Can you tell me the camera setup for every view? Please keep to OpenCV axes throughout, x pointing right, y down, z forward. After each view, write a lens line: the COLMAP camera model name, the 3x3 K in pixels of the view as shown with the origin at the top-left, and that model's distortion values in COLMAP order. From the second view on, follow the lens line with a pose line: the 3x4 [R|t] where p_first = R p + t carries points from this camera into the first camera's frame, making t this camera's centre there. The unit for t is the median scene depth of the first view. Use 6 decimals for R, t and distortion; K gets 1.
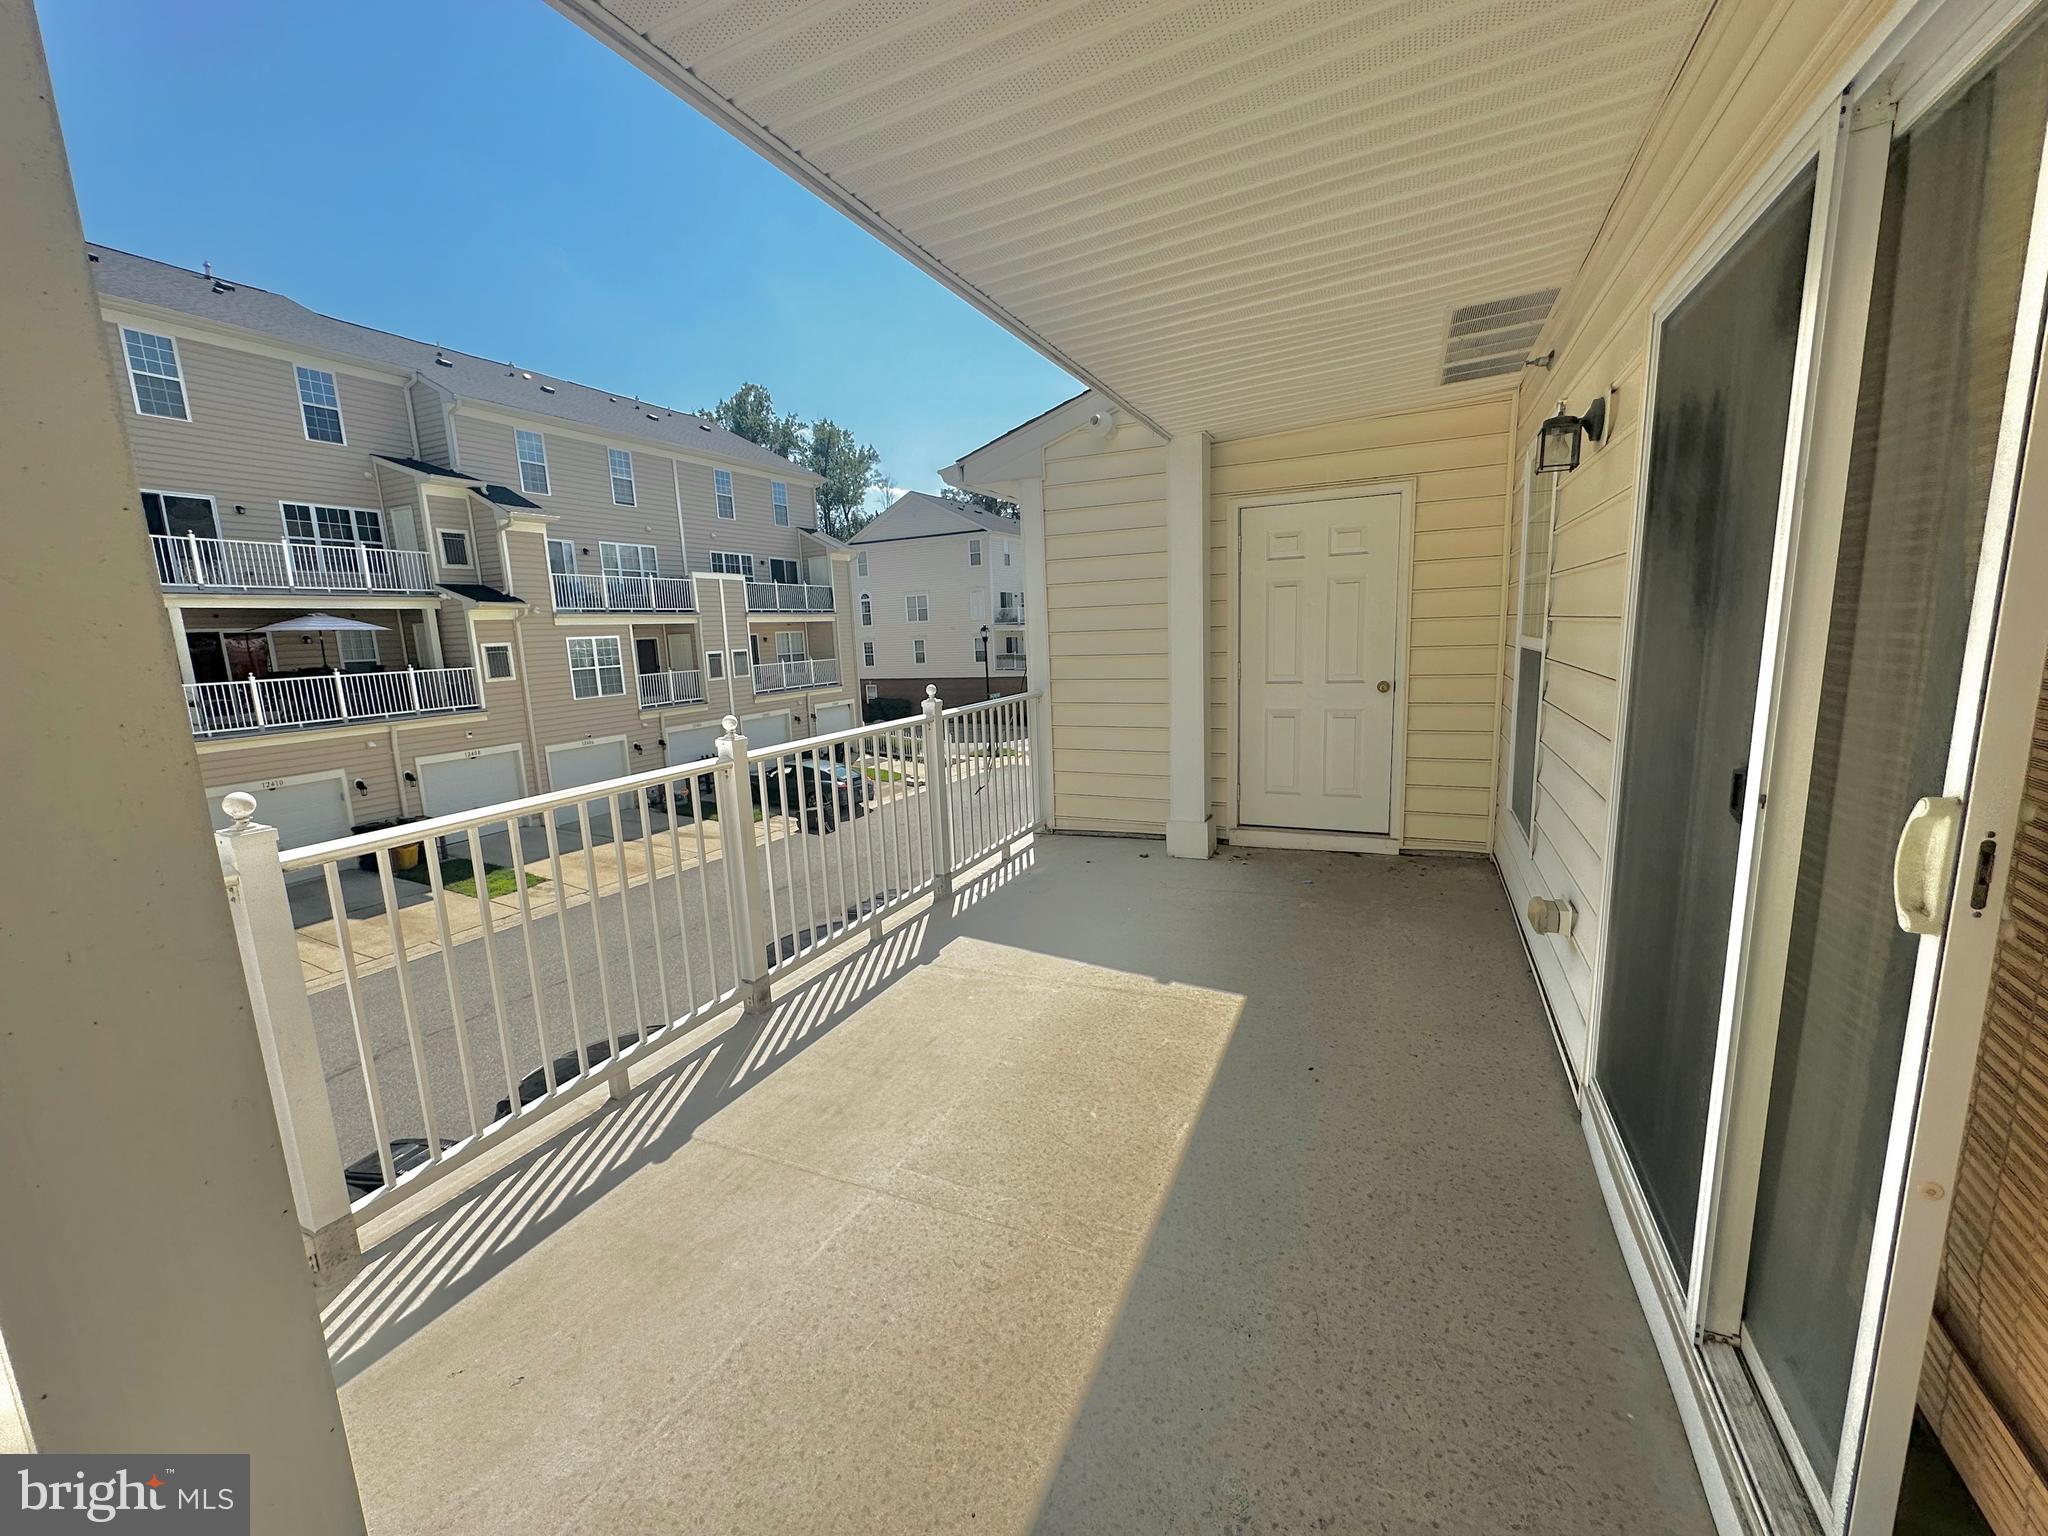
lens RADIAL K [[810.8, 0, 1017.2], [0, 810.8, 770.3], [0, 0, 1]] dist [-0.004602, 0.001381]
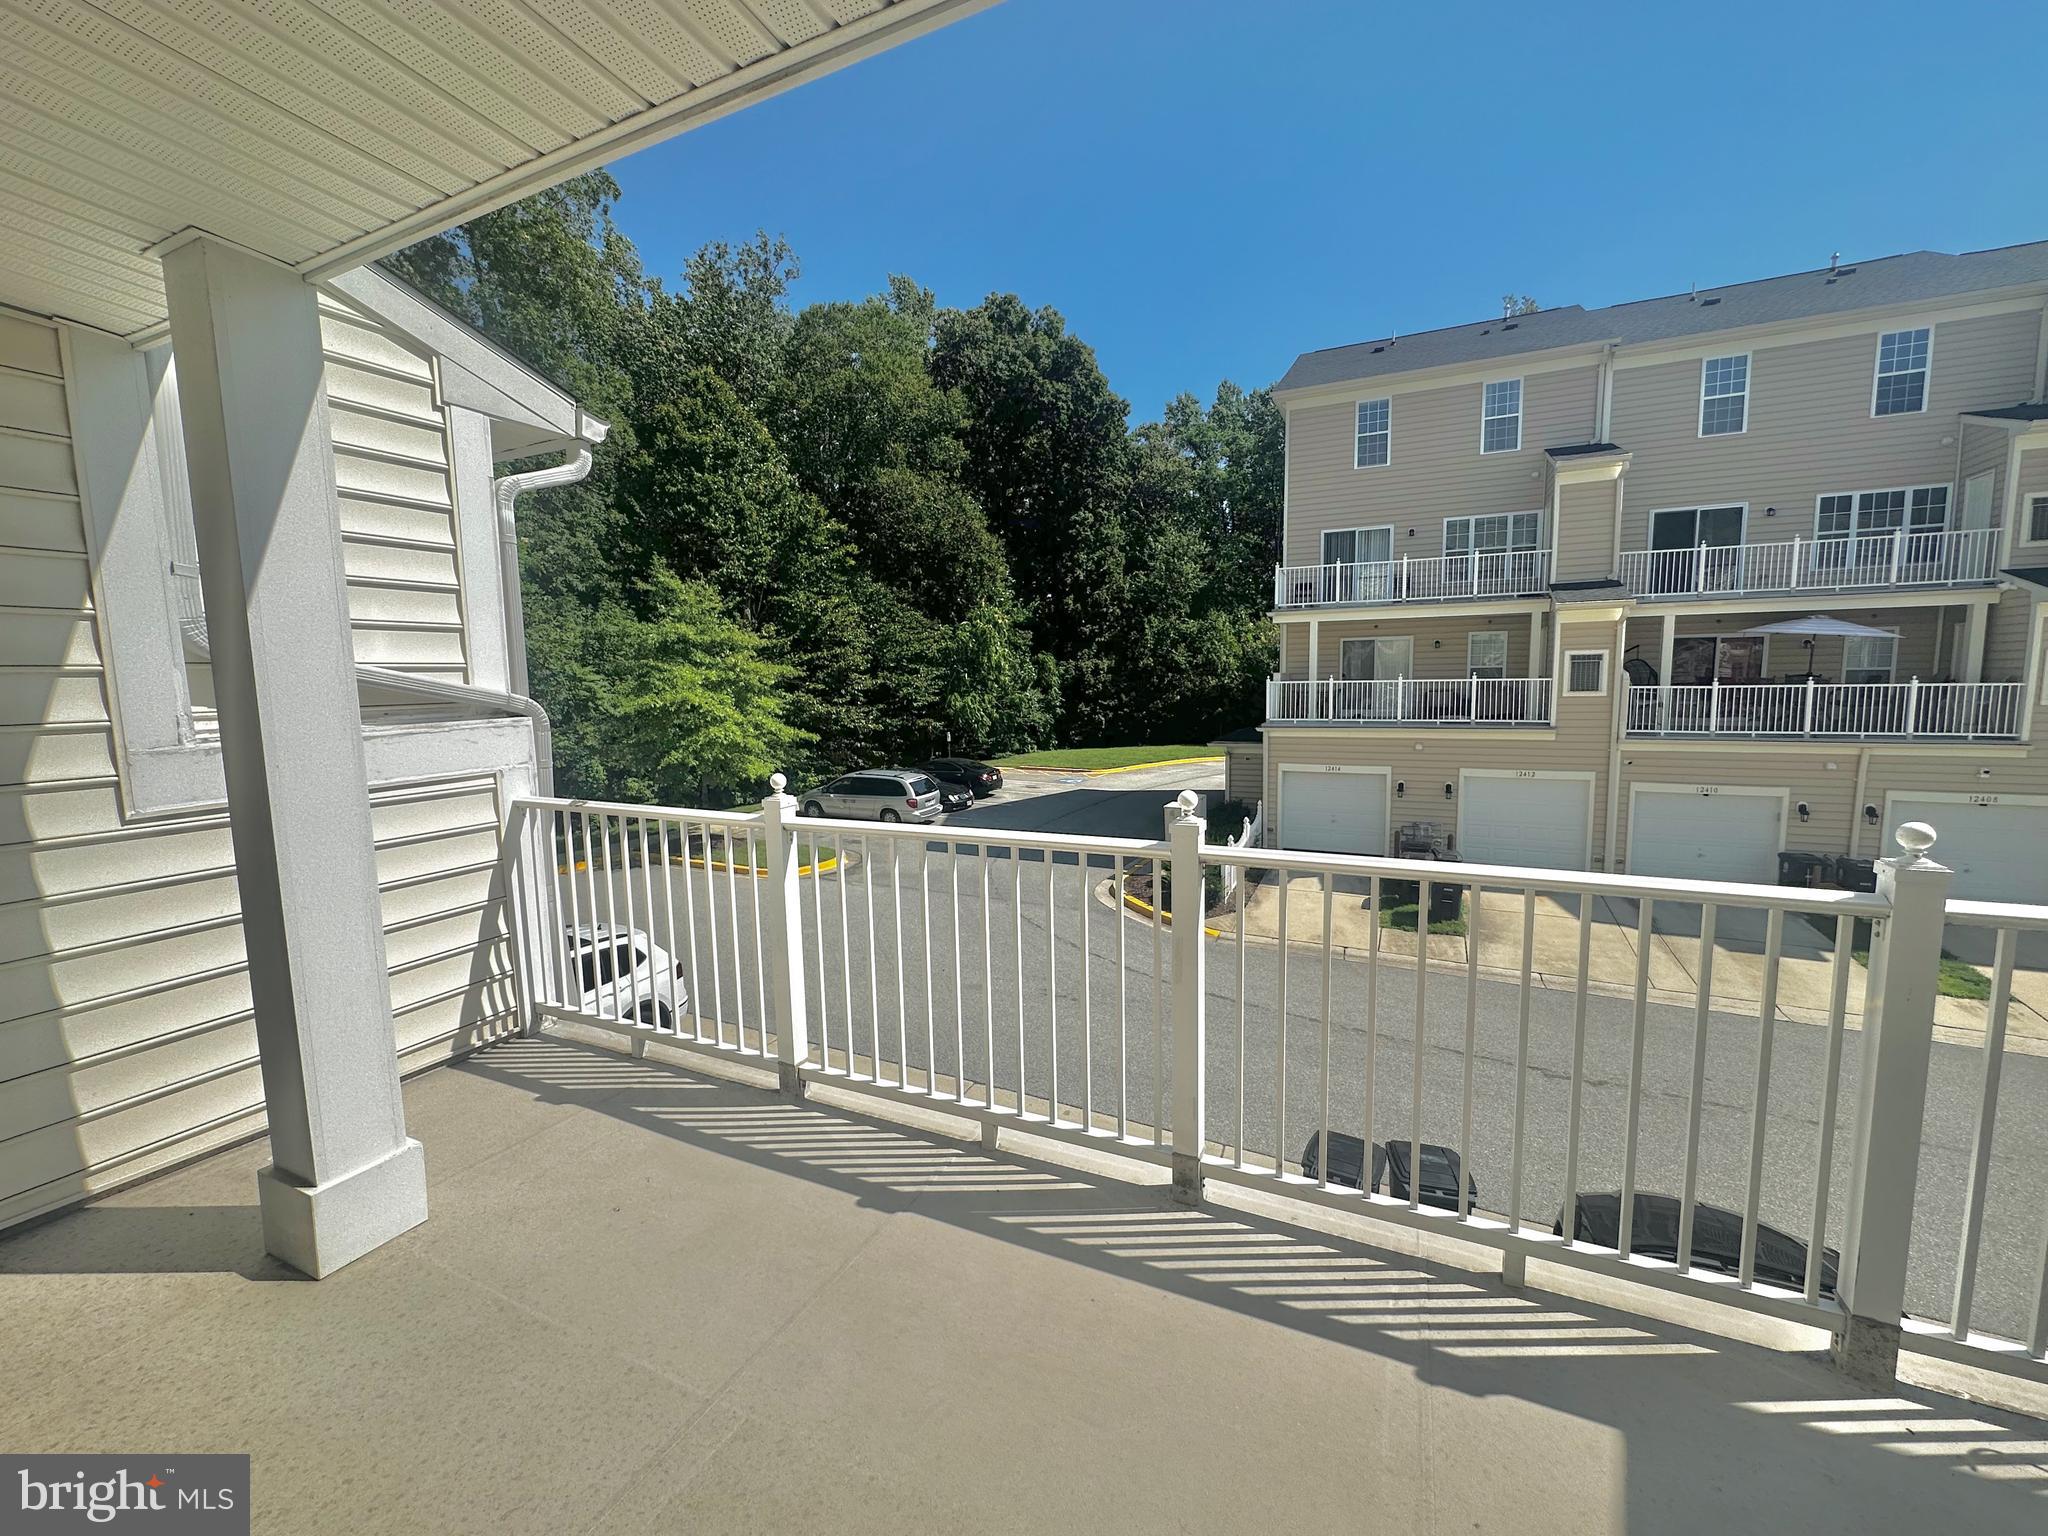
lens RADIAL K [[810.8, 0, 1015.2], [0, 810.8, 766.9], [0, 0, 1]] dist [-0.004602, 0.001381]
pose [[0.002972, 0.150969, -0.988534, 0.056631], [-0.155038, 0.976655, 0.148689, -0.027120], [0.987904, 0.152818, 0.026308, 0.130104]]
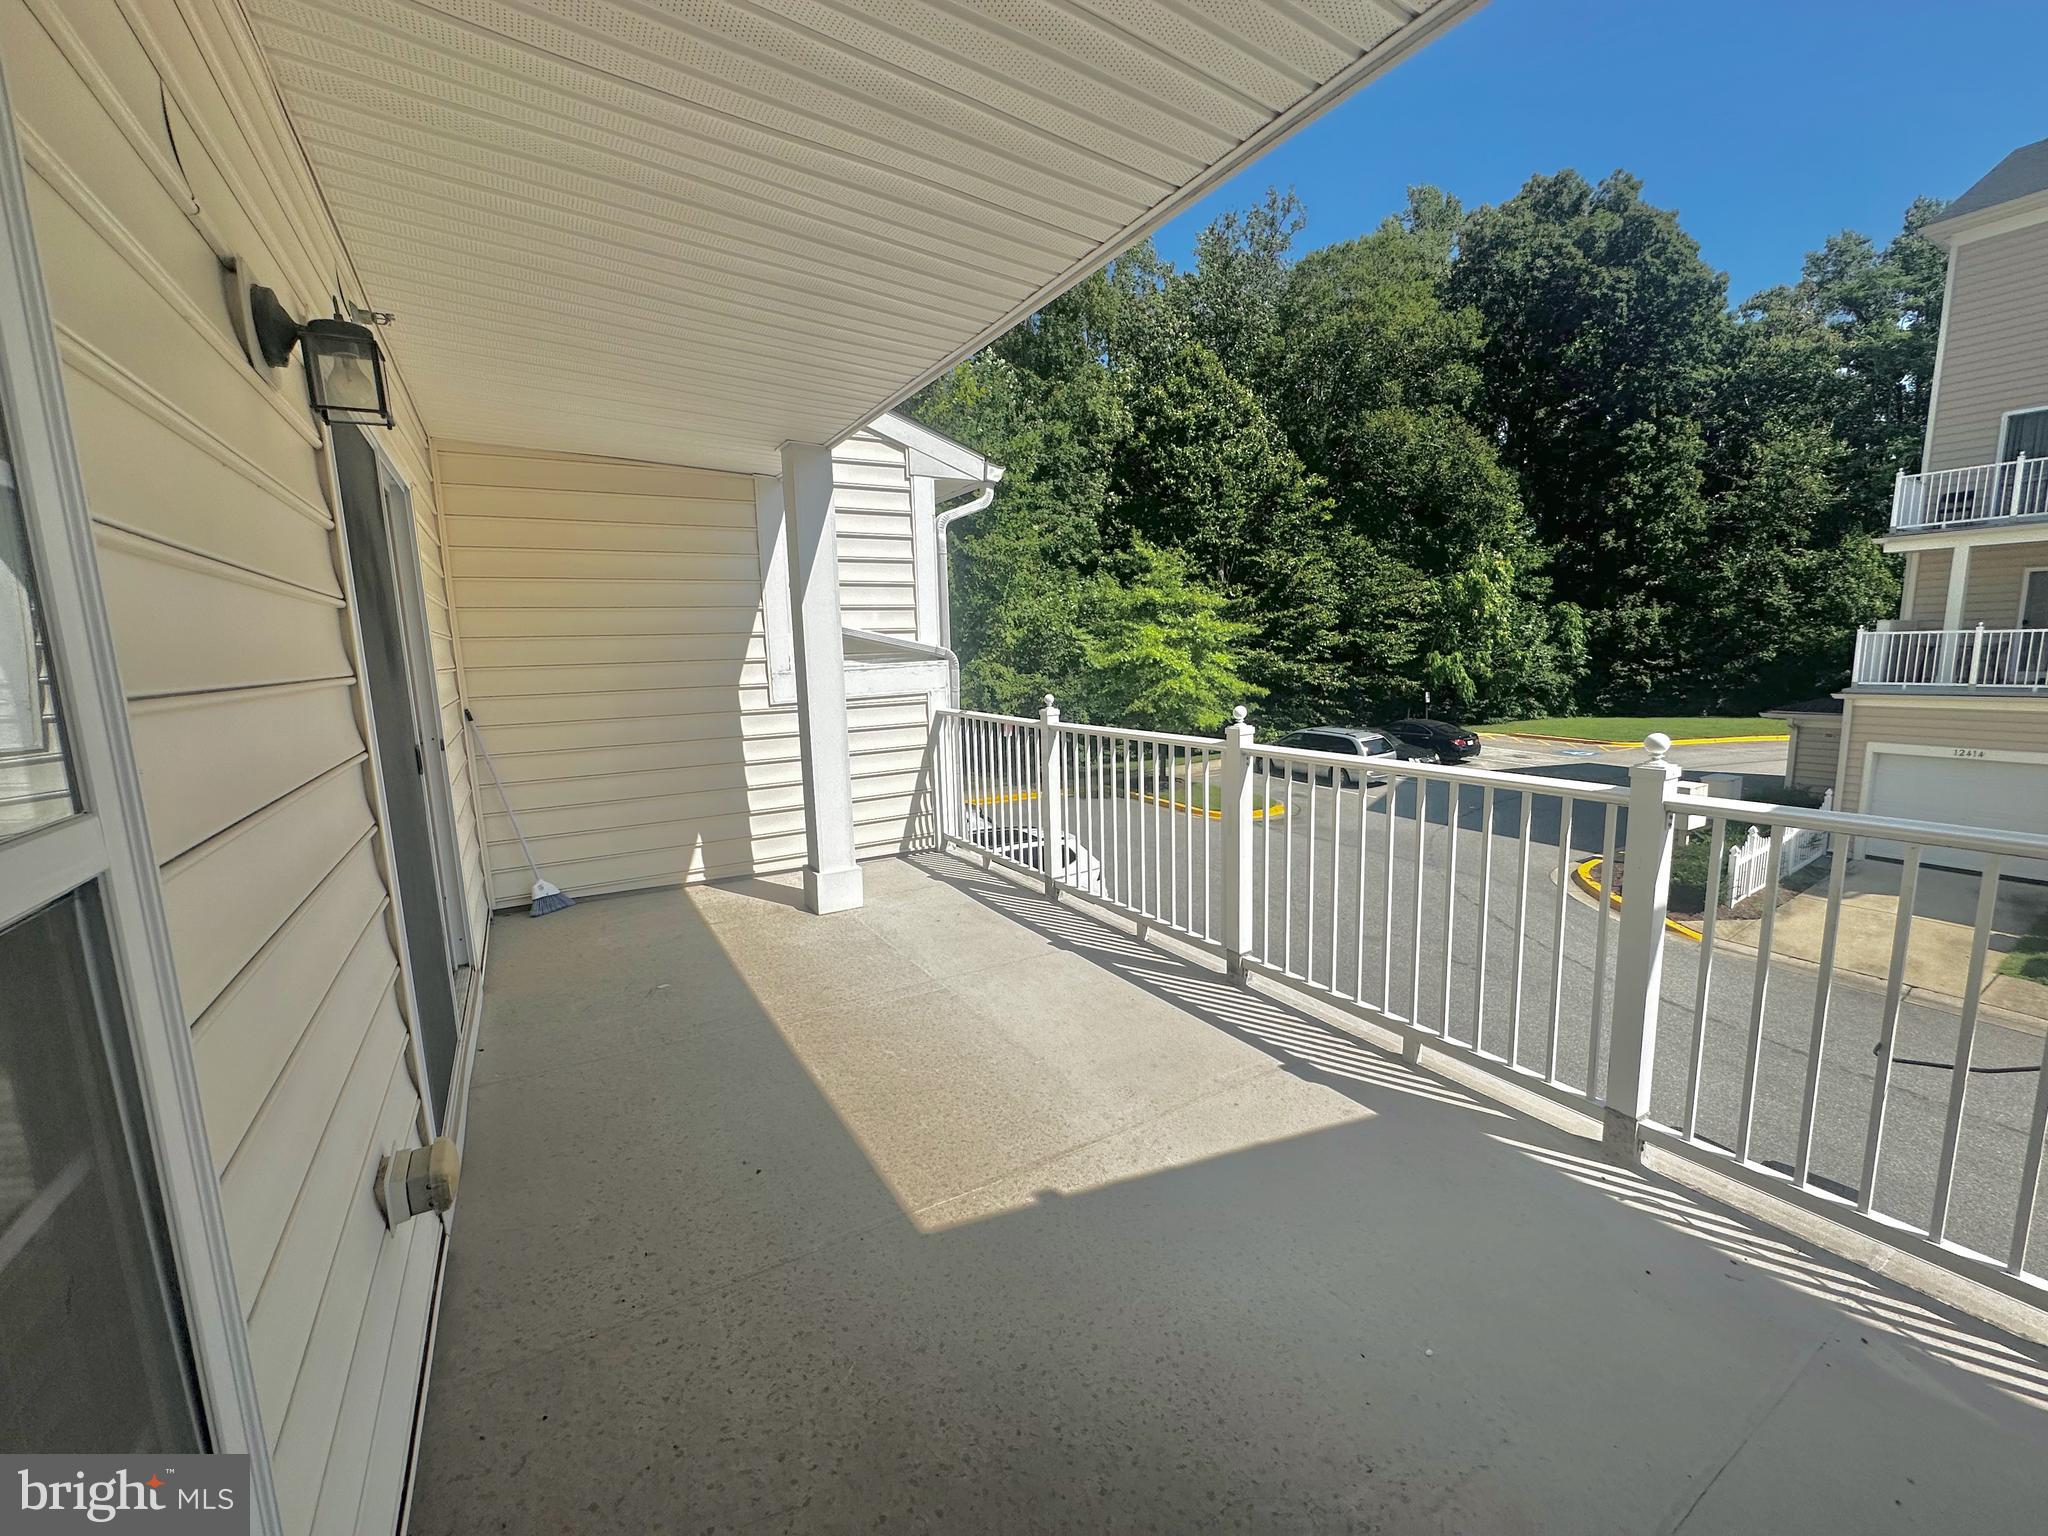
lens RADIAL K [[810.8, 0, 1025.2], [0, 810.8, 767.8], [0, 0, 1]] dist [-0.004602, 0.001381]
pose [[-0.546730, 0.179353, -0.817874, 0.111222], [-0.094971, 0.957203, 0.273392, -0.040514], [0.831905, 0.227146, -0.506298, 0.209575]]
